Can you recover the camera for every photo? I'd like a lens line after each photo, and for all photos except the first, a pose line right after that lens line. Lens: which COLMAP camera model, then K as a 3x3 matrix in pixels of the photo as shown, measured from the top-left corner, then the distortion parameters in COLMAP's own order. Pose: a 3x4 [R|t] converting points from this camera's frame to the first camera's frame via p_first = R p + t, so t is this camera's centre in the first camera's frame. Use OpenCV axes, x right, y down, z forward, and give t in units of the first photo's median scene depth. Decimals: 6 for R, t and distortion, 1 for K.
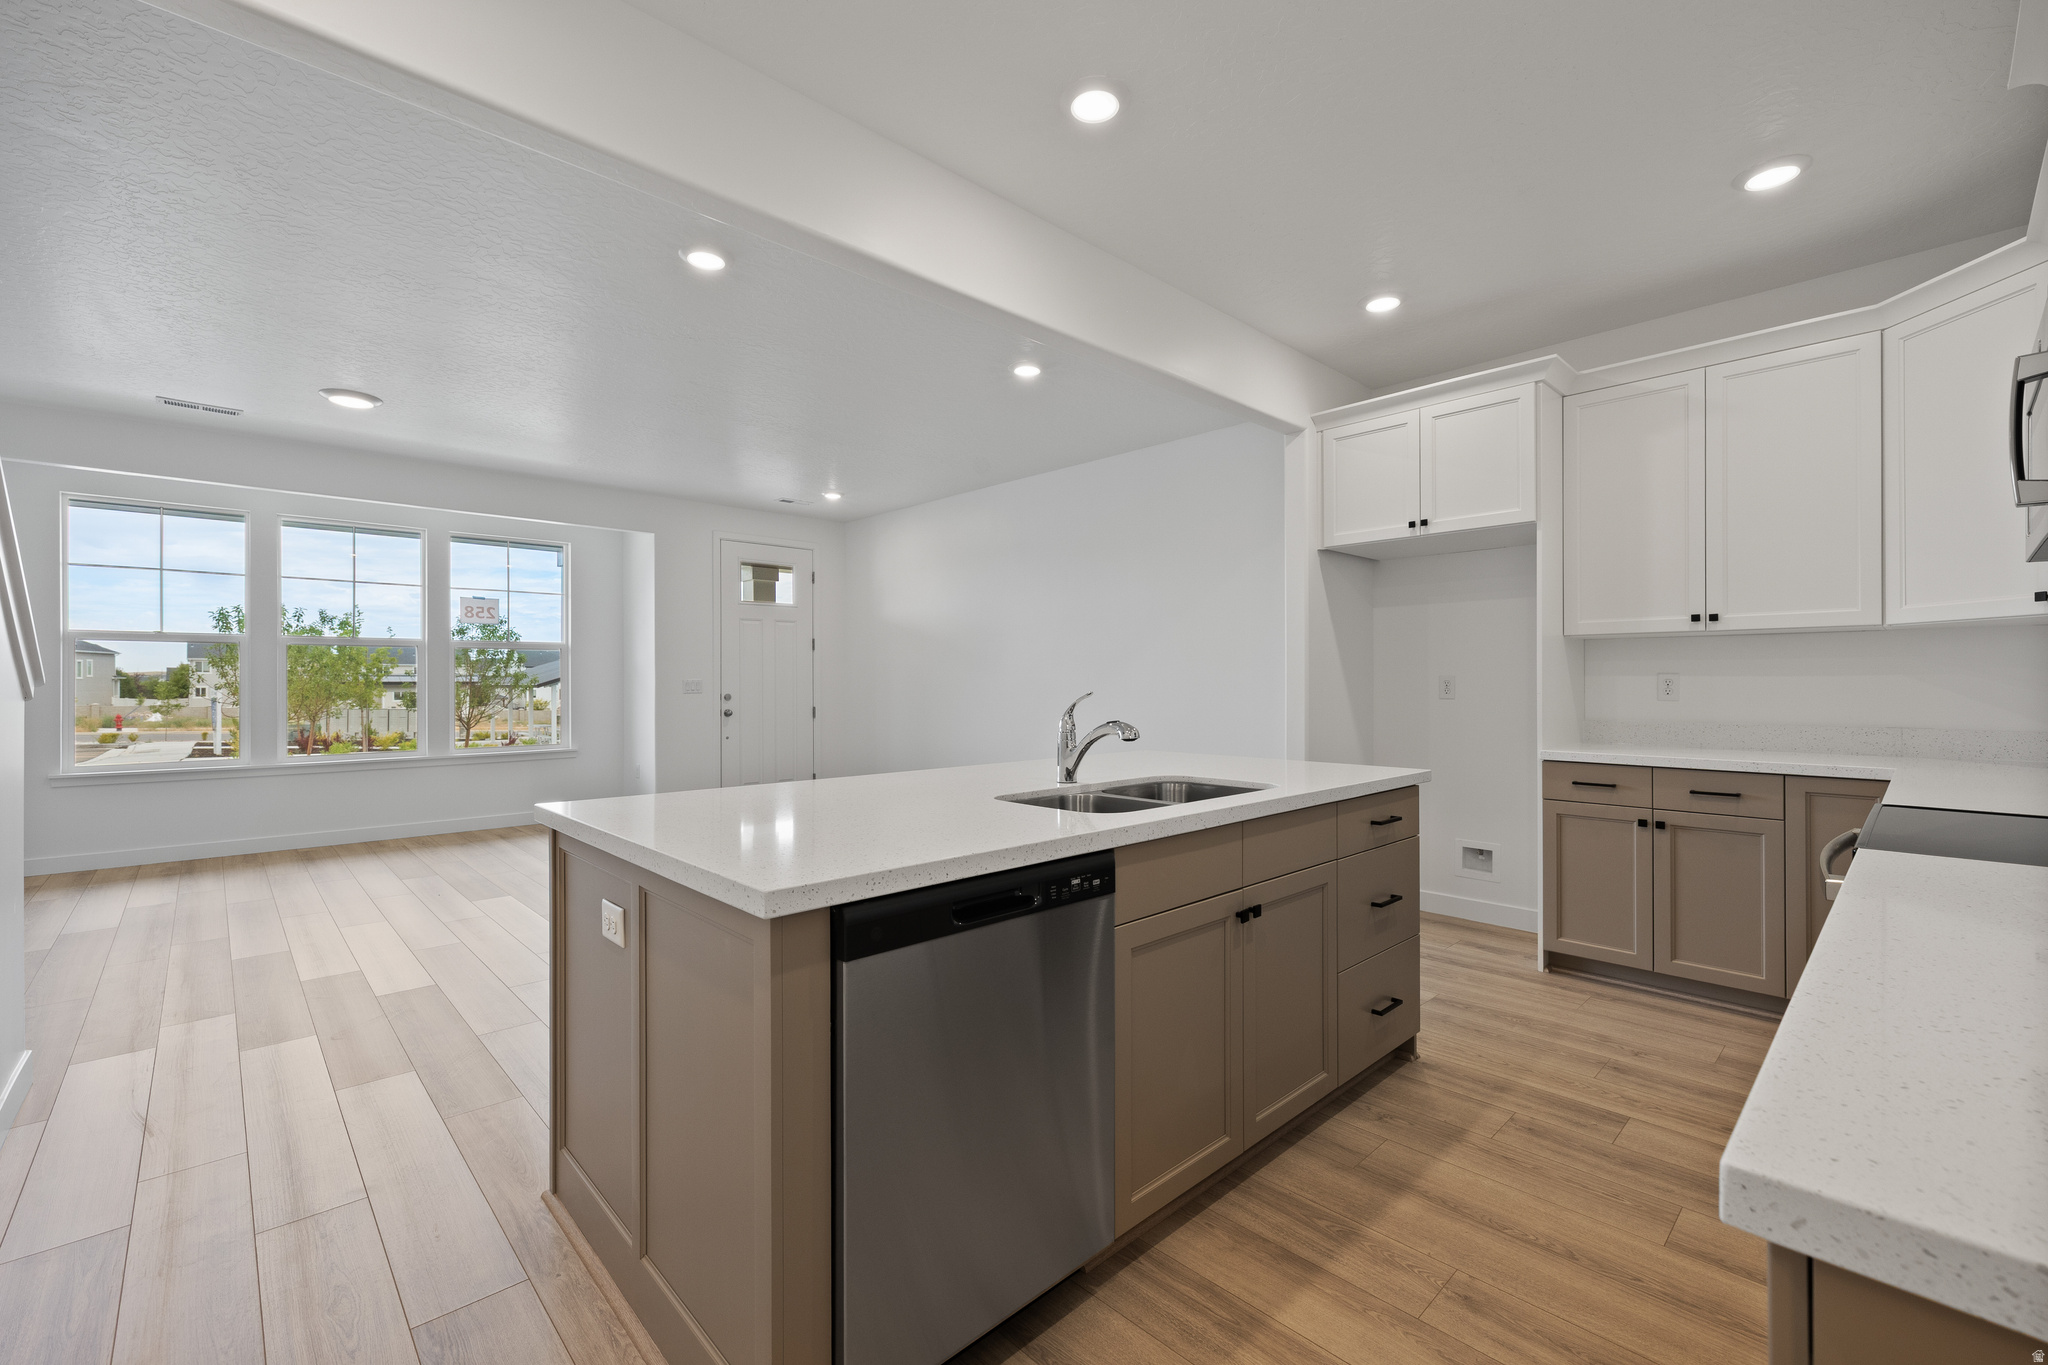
lens RADIAL K [[865.7, 0, 1022.7], [0, 865.7, 676.7], [0, 0, 1]] dist [0.000814, -0.000023]
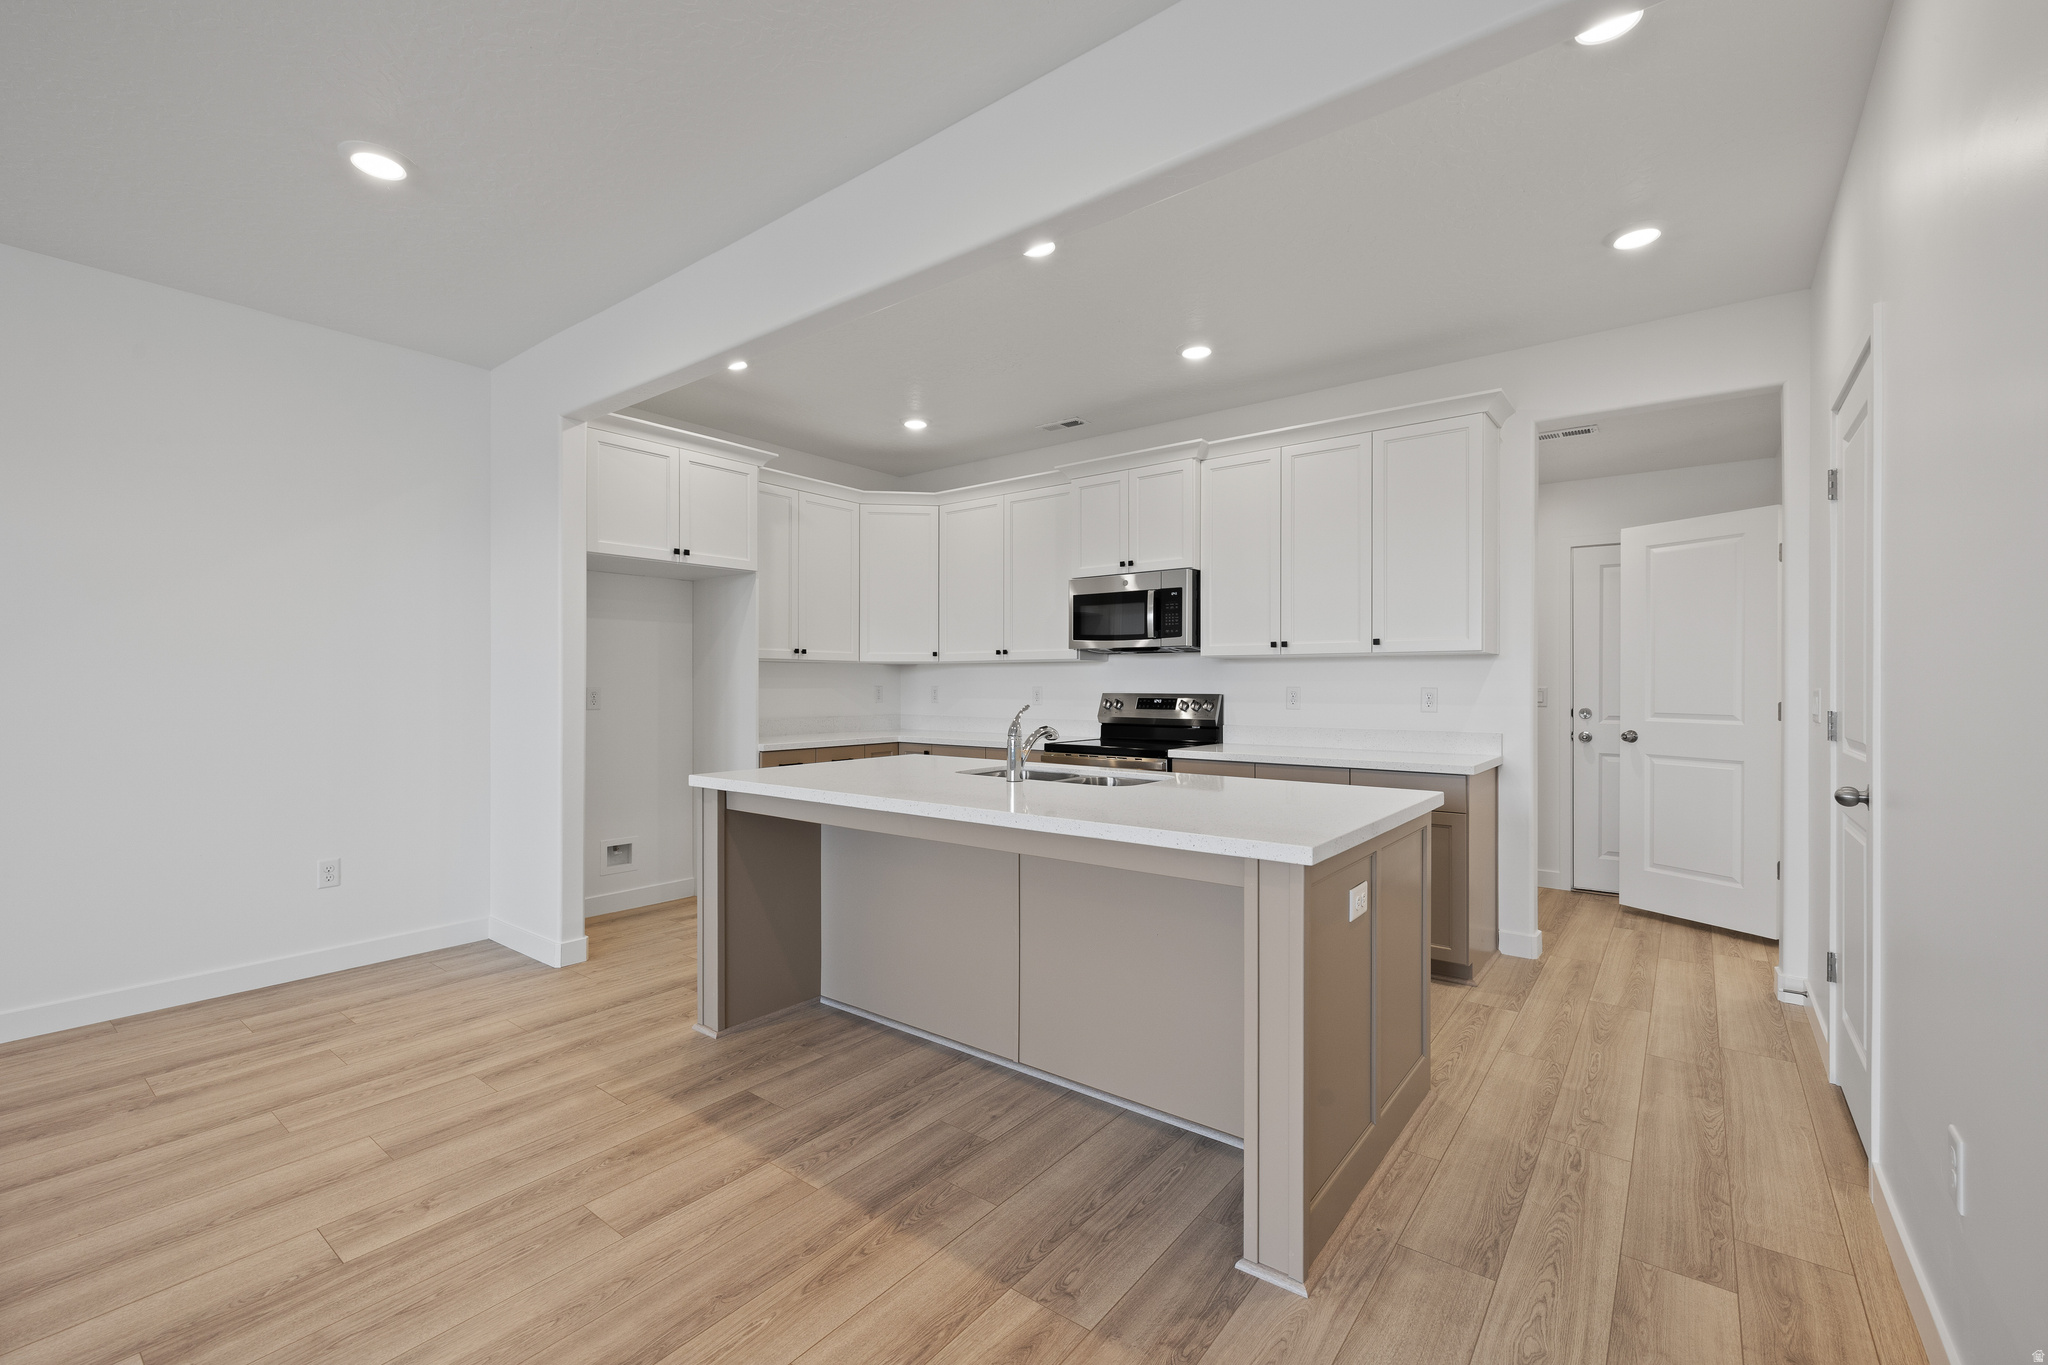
lens RADIAL K [[865.7, 0, 1021.9], [0, 865.7, 690.6], [0, 0, 1]] dist [0.000814, -0.000023]
pose [[-0.155150, -0.005941, 0.987873, -1.351978], [-0.005005, 0.999974, 0.005228, -0.013256], [-0.987878, -0.004133, -0.155175, 1.405419]]
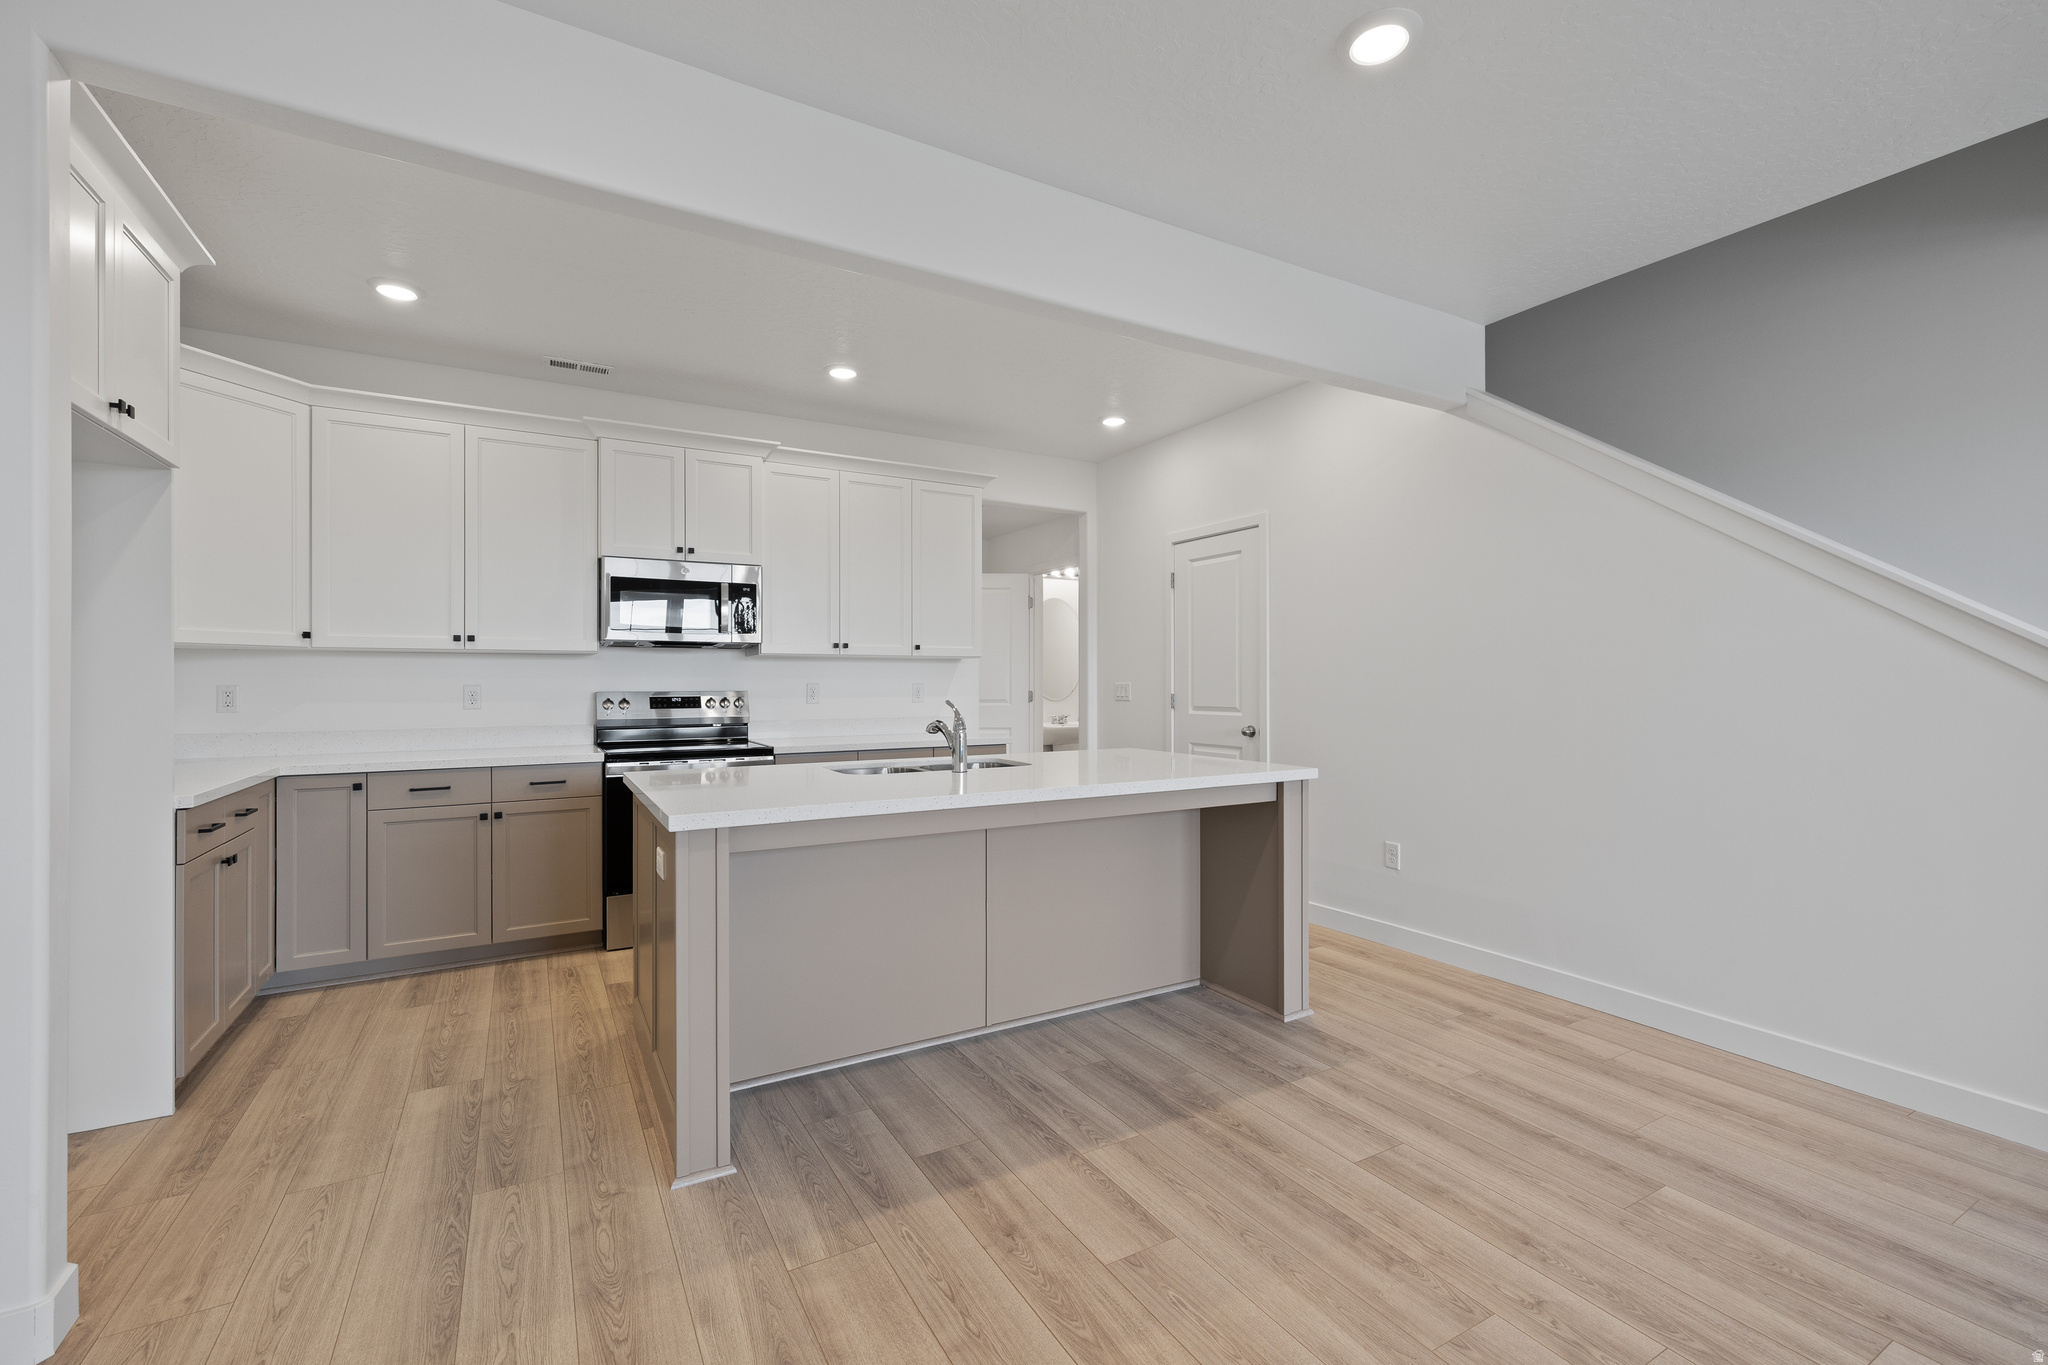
lens RADIAL K [[865.7, 0, 1024.9], [0, 865.7, 679.2], [0, 0, 1]] dist [0.000814, -0.000023]
pose [[-0.972772, 0.006488, 0.231673, -0.402888], [0.004001, 0.999929, -0.011203, 0.002694], [-0.231729, -0.009971, -0.972729, 2.648644]]
